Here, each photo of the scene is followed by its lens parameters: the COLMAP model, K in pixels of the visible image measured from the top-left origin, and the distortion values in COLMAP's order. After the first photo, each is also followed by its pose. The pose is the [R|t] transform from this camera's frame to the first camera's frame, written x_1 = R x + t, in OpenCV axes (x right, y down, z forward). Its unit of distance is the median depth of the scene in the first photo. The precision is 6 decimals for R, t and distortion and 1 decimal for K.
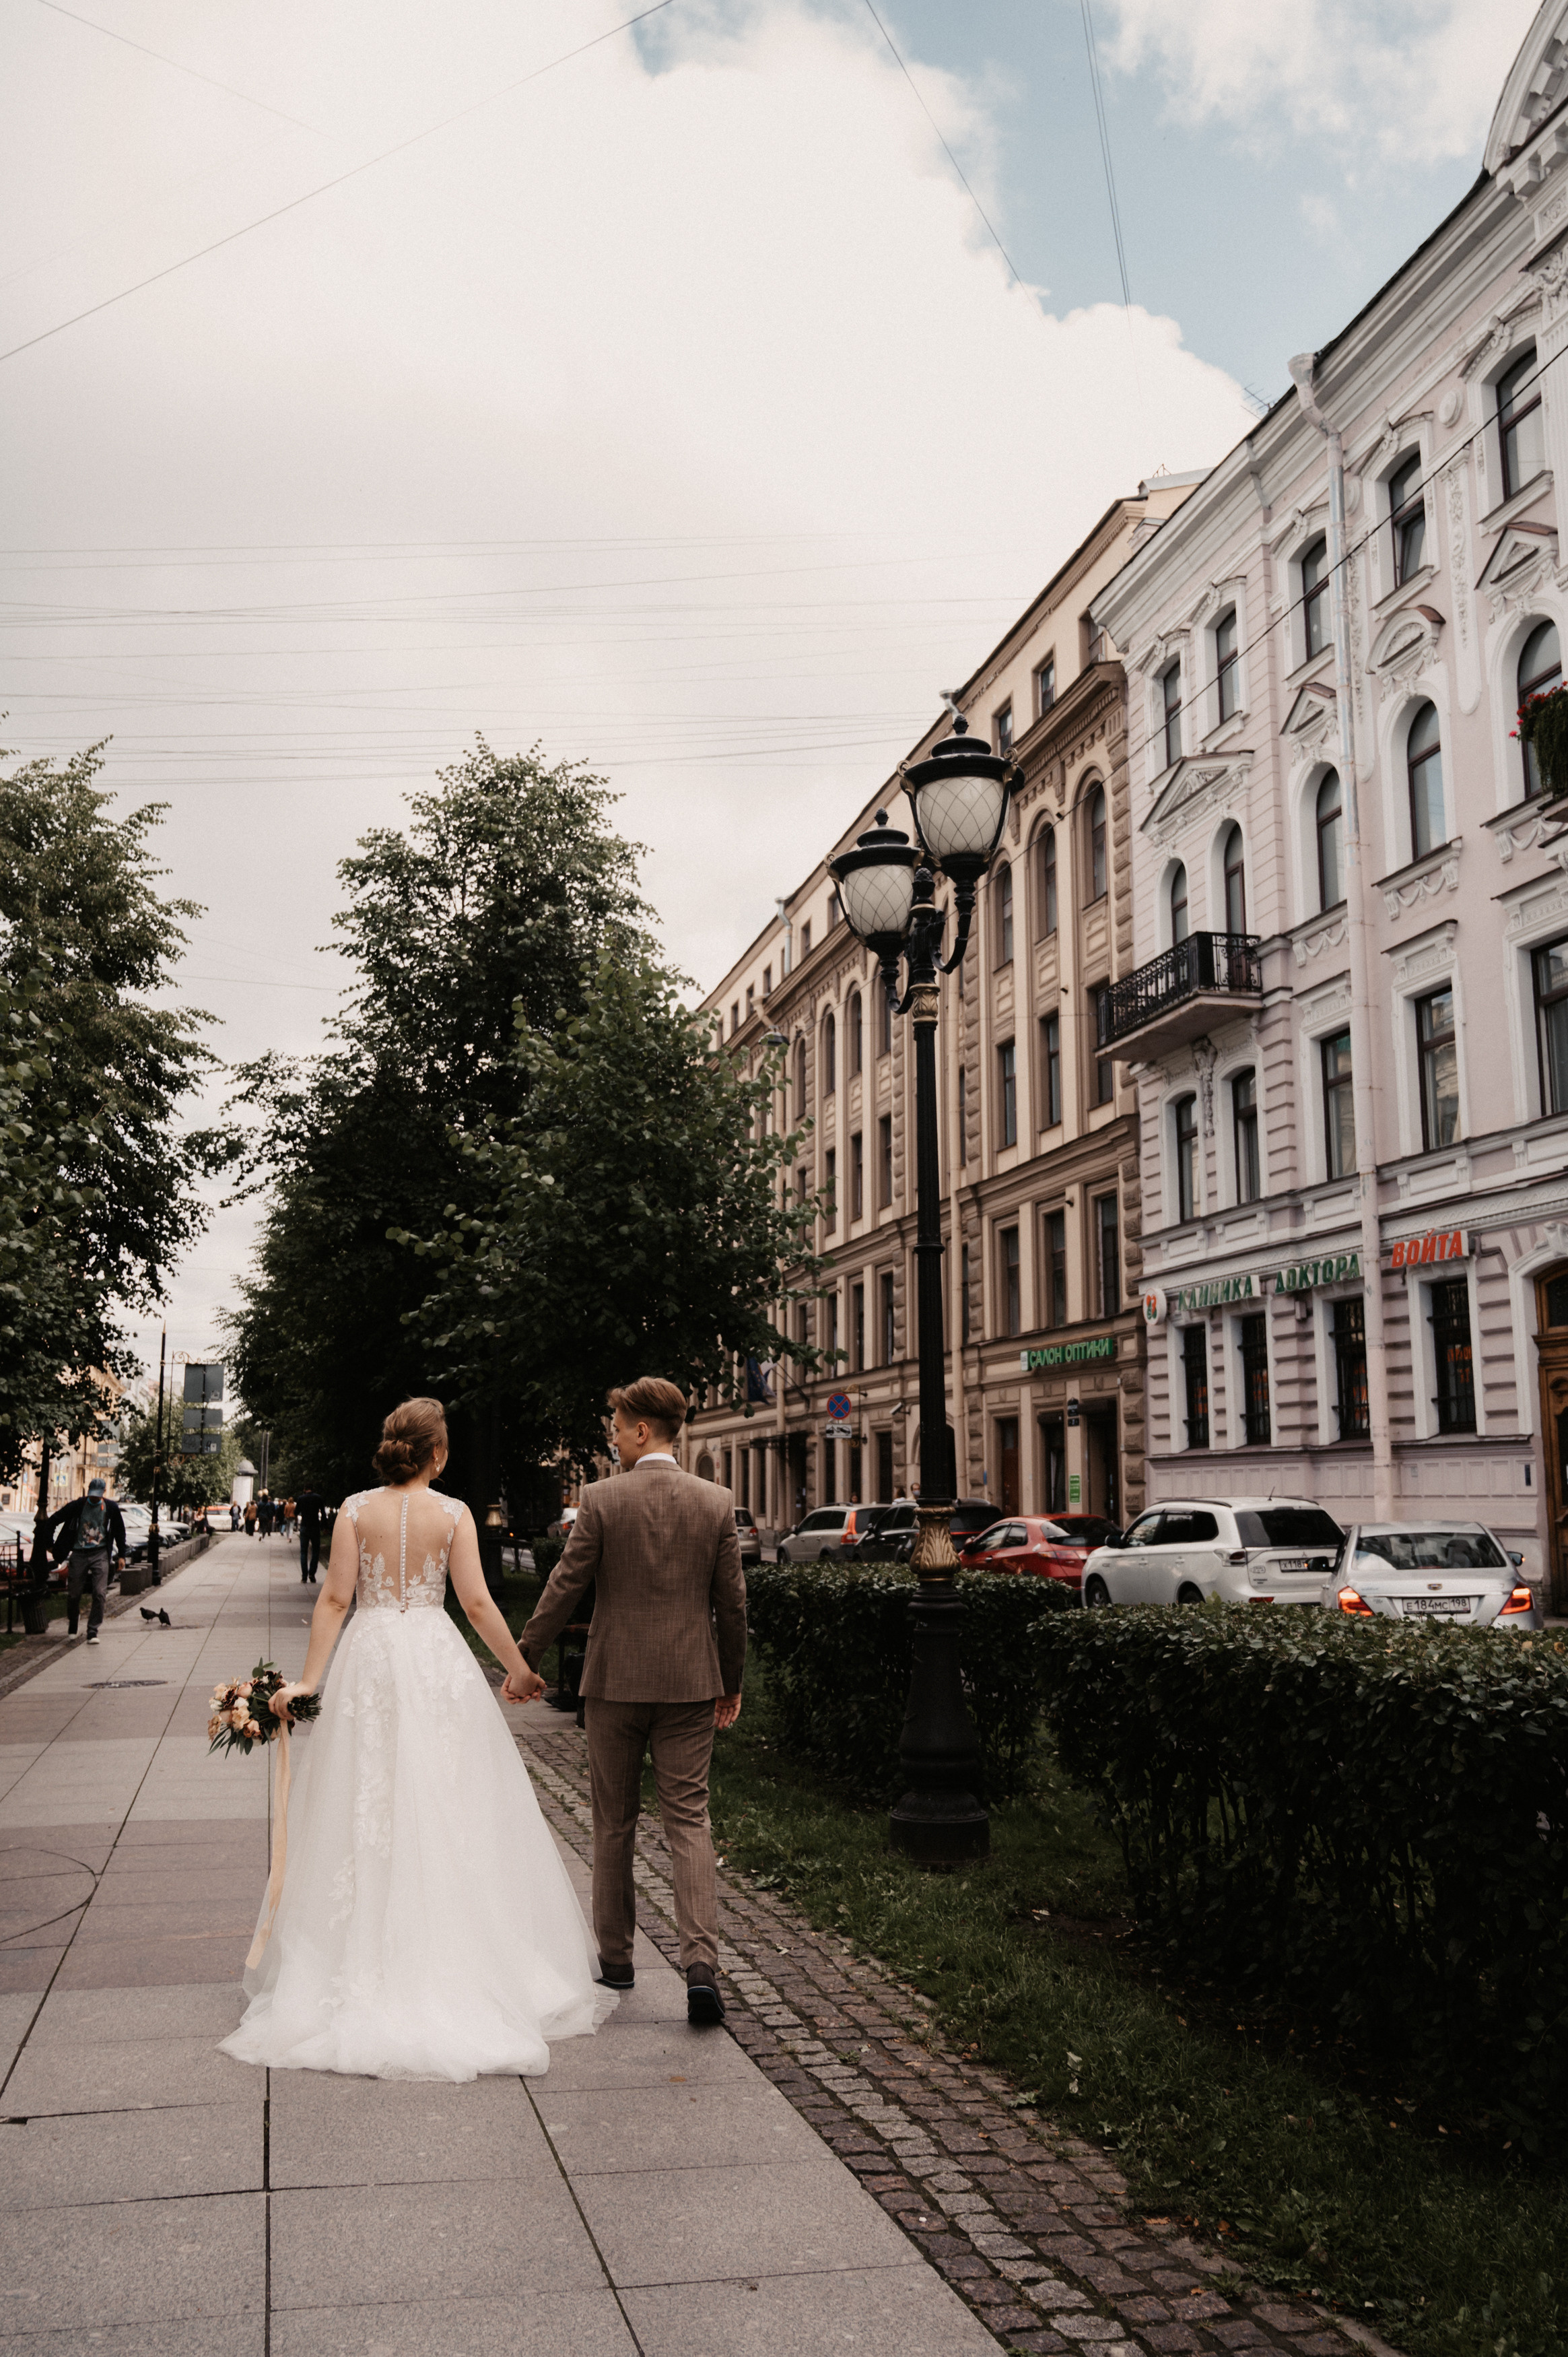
lens RADIAL K [[1990.8, 0, 774.8], [0, 1990.8, 1184.3], [0, 0, 1]] dist [0.000351, 0.009062]
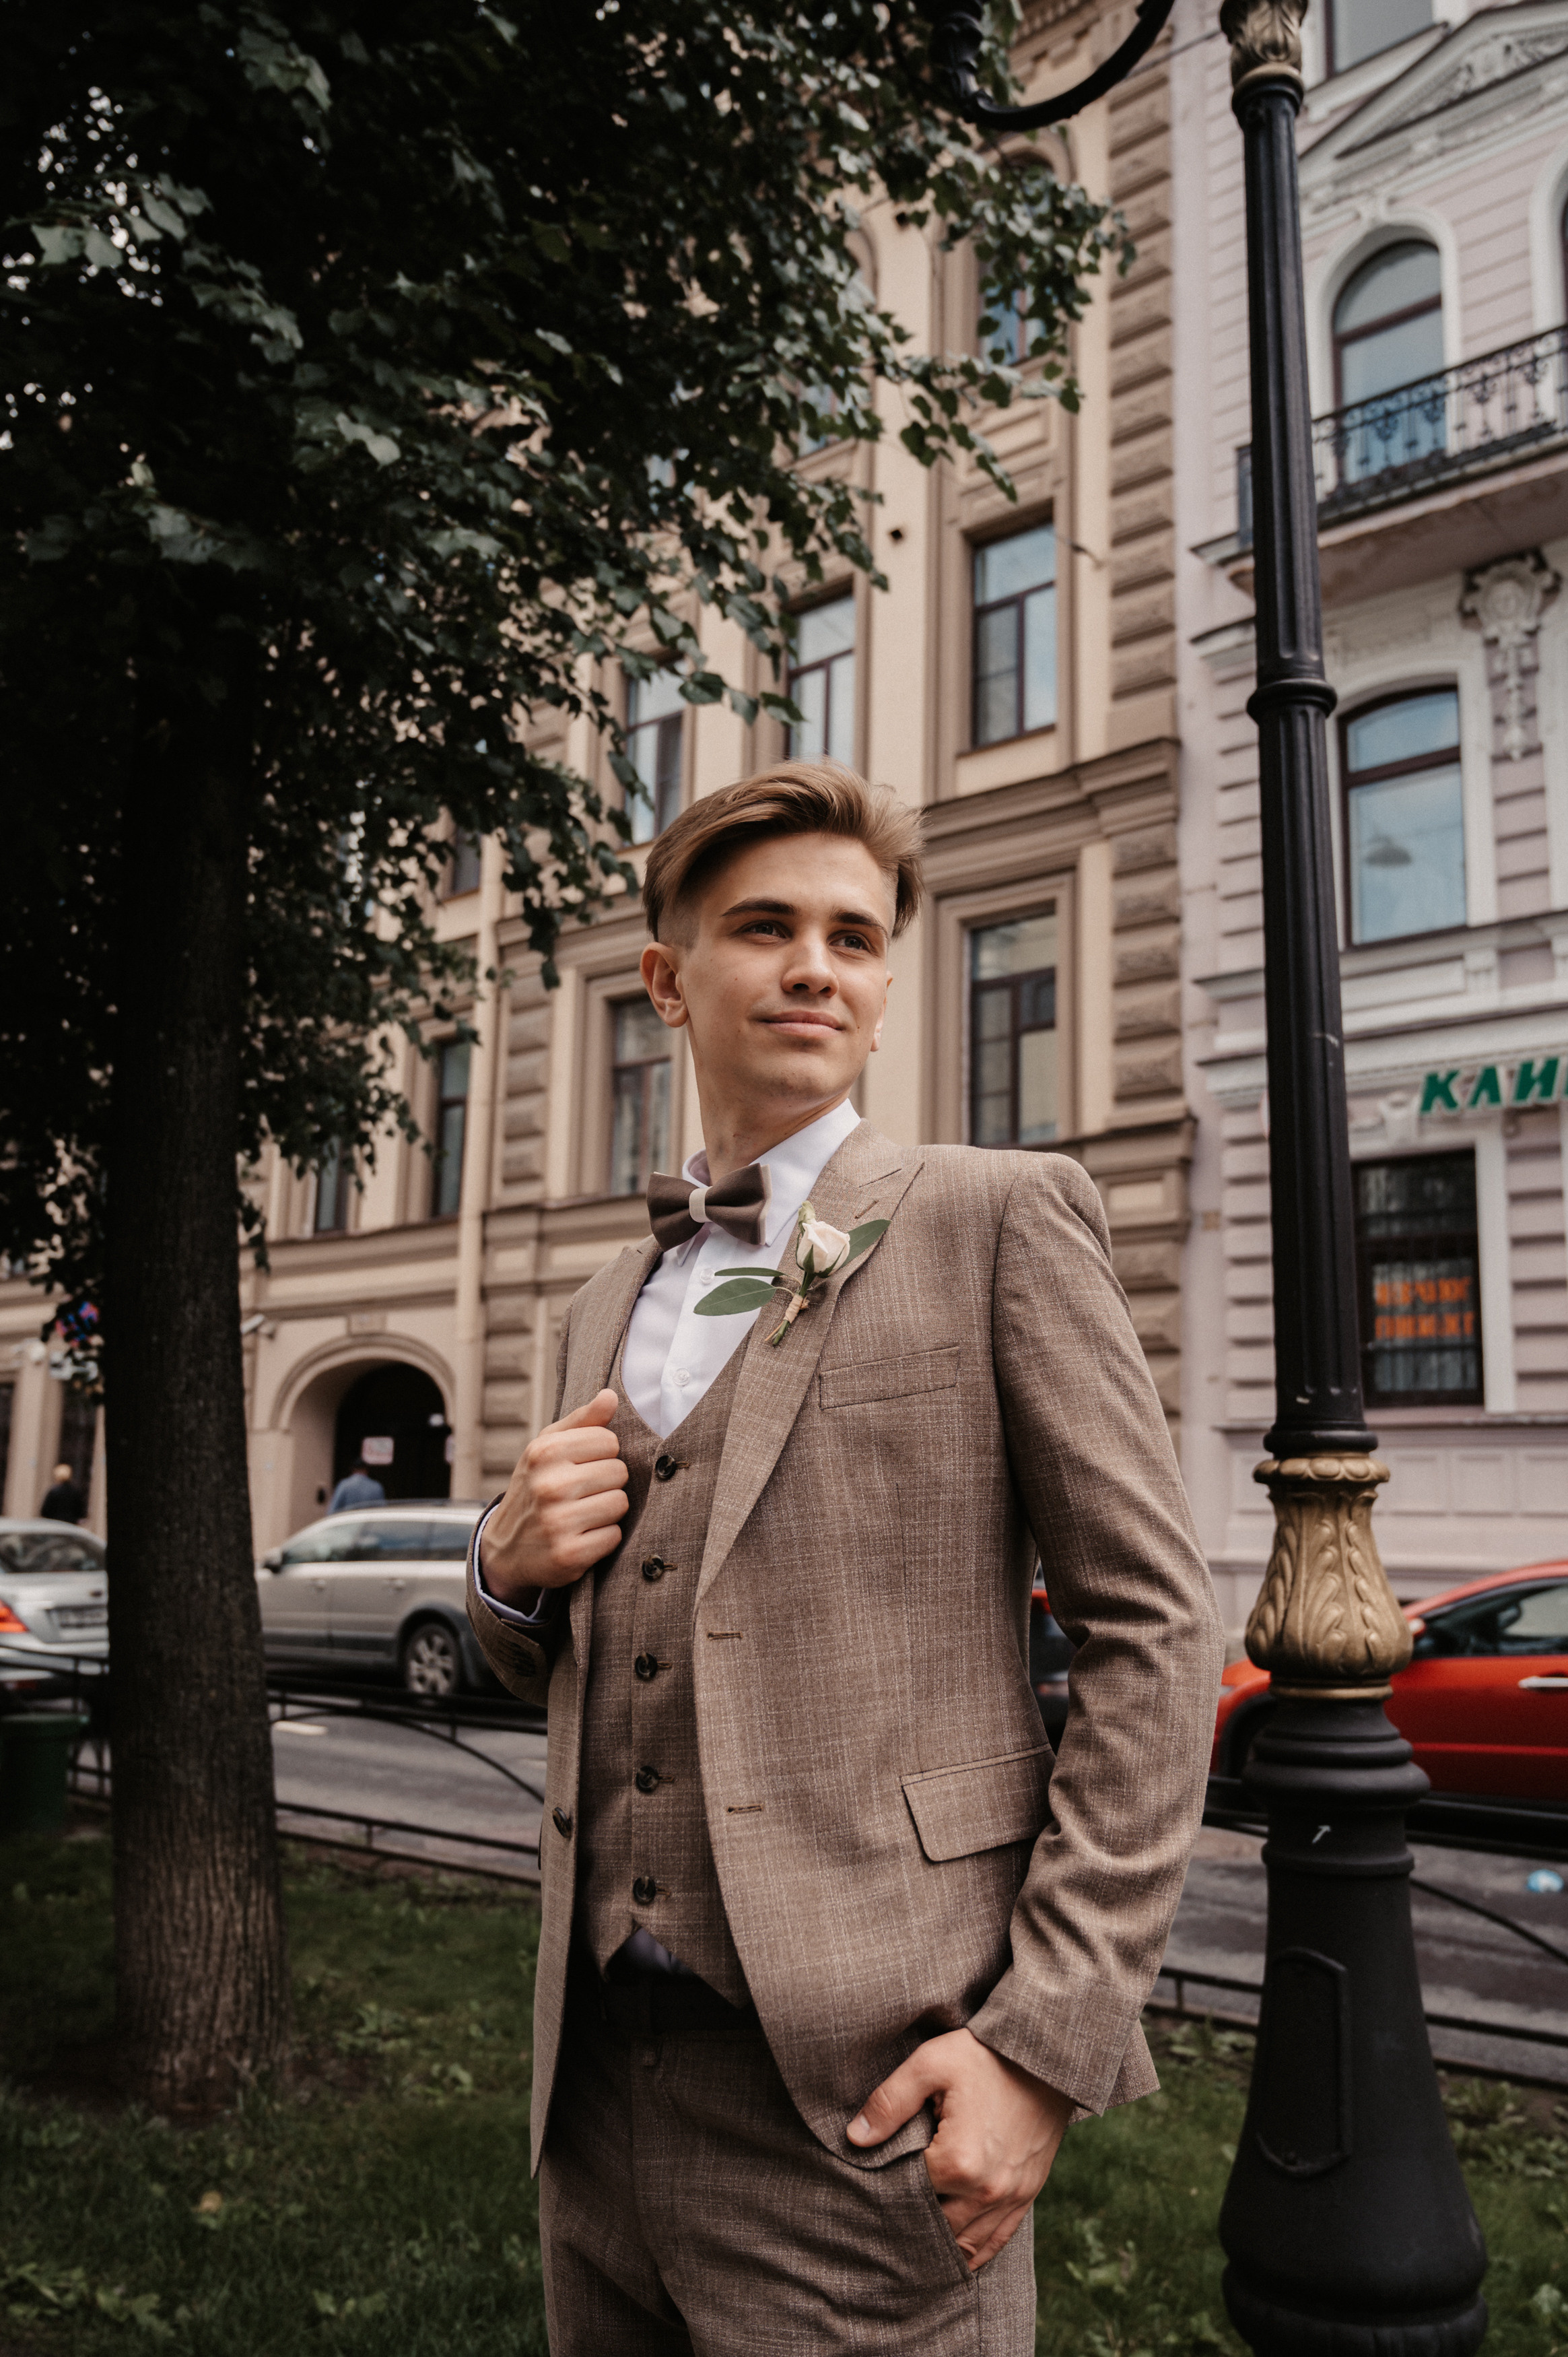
lens RADIAL K [[1991.0, 0, 767.6], [0, 1991.0, 1192.3], [0, 0, 1]] dist [0.001184, 0.005473]
pose [[0.826741, 0.113640, 0.550985, -0.192823], [-0.113676, 0.992928, -0.034223, 0.122476], [-0.550978, -0.034340, 0.833813, 0.734318]]
